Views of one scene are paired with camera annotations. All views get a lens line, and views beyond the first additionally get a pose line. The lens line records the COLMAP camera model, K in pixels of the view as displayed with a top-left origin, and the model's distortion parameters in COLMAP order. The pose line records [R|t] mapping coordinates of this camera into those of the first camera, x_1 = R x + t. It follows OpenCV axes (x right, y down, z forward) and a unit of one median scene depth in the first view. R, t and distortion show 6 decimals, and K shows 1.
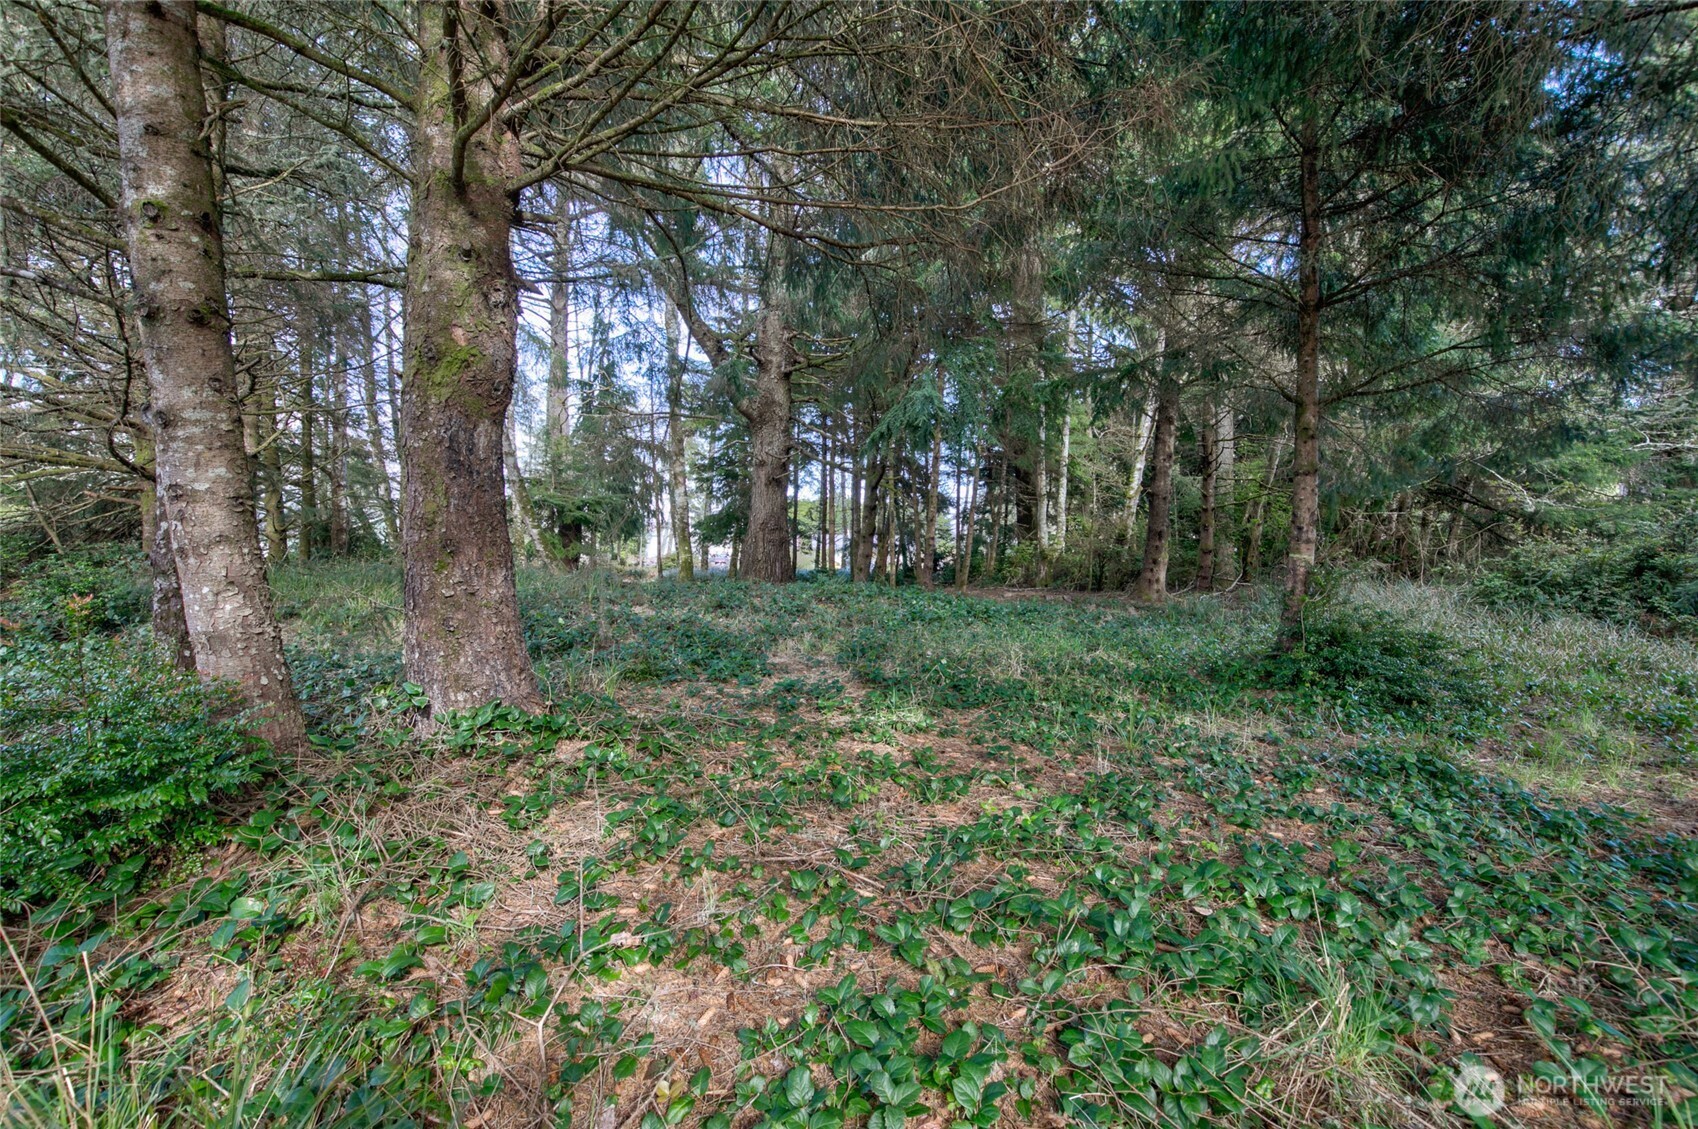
lens RADIAL K [[771.7, 0, 849.0], [0, 771.7, 564.5], [0, 0, 1]] dist [0.003126, -0.000041]
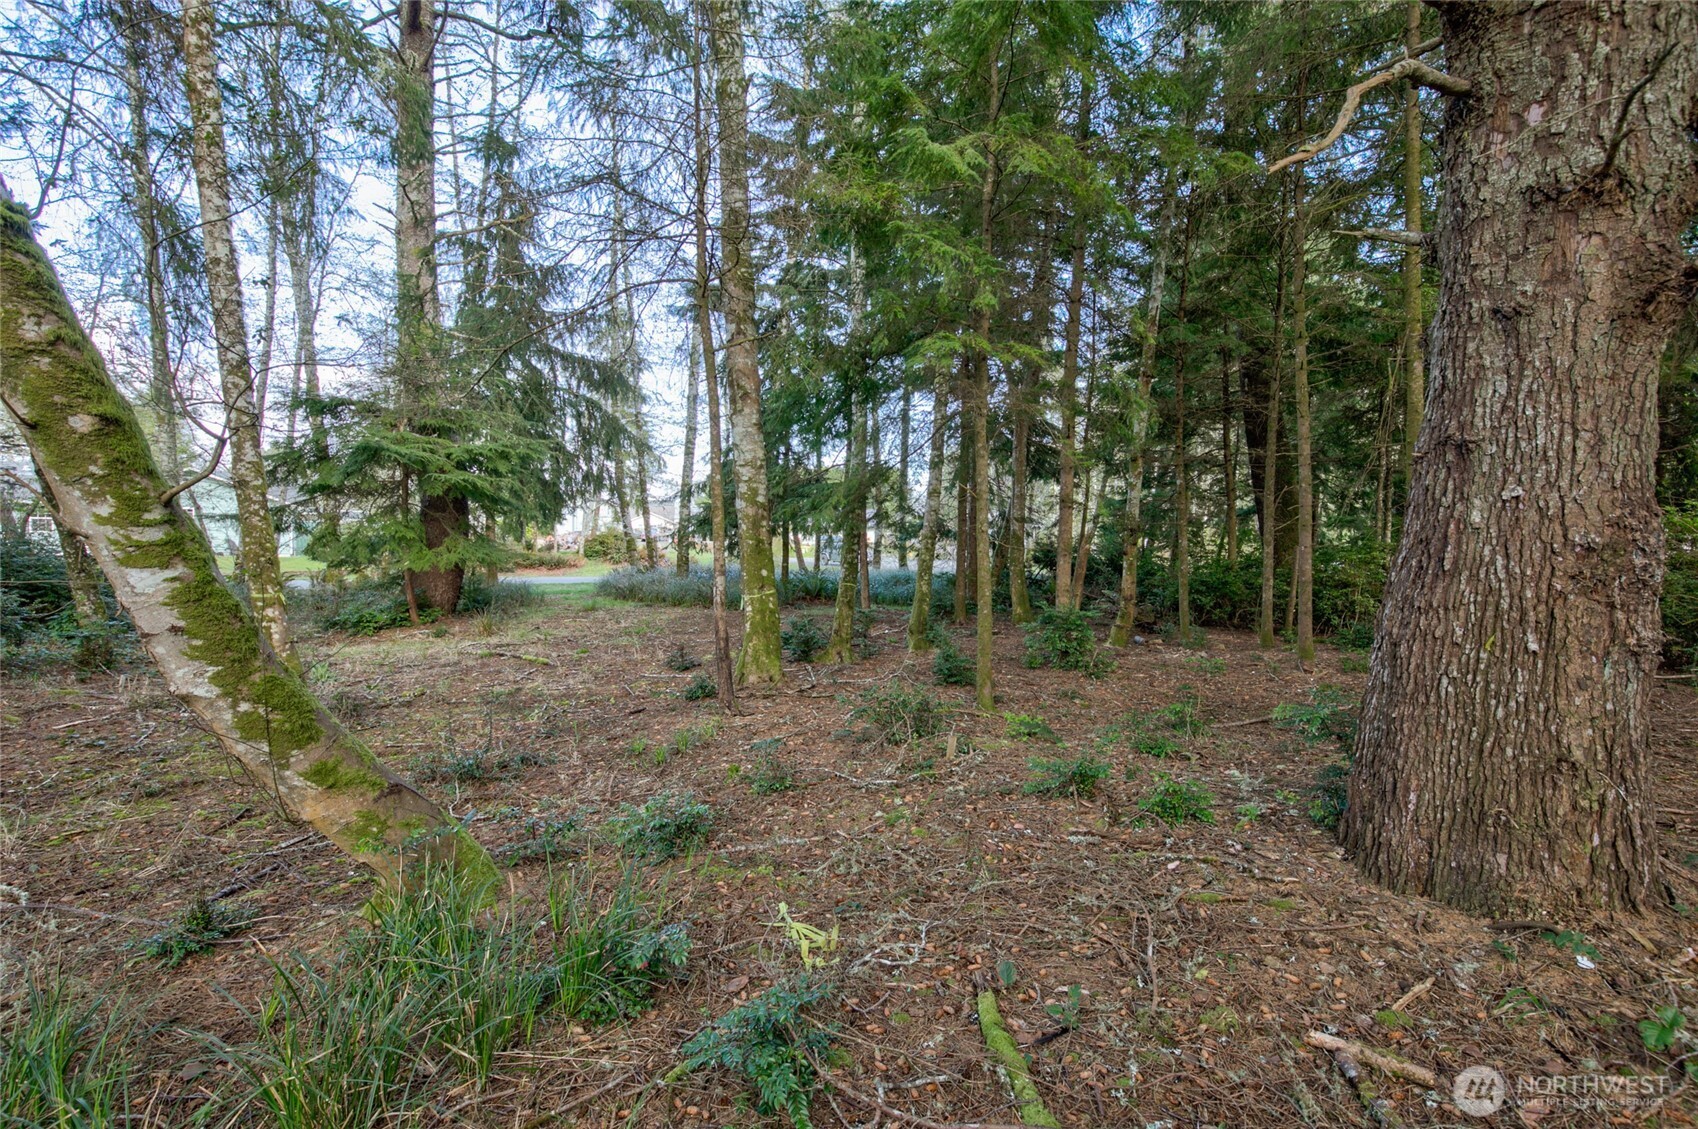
lens RADIAL K [[771.7, 0, 849.0], [0, 771.7, 564.5], [0, 0, 1]] dist [0.003126, -0.000041]
pose [[0.992452, 0.001195, 0.122627, -0.155290], [-0.006165, 0.999174, 0.040159, -0.029490], [-0.122478, -0.040612, 0.991640, 0.451553]]
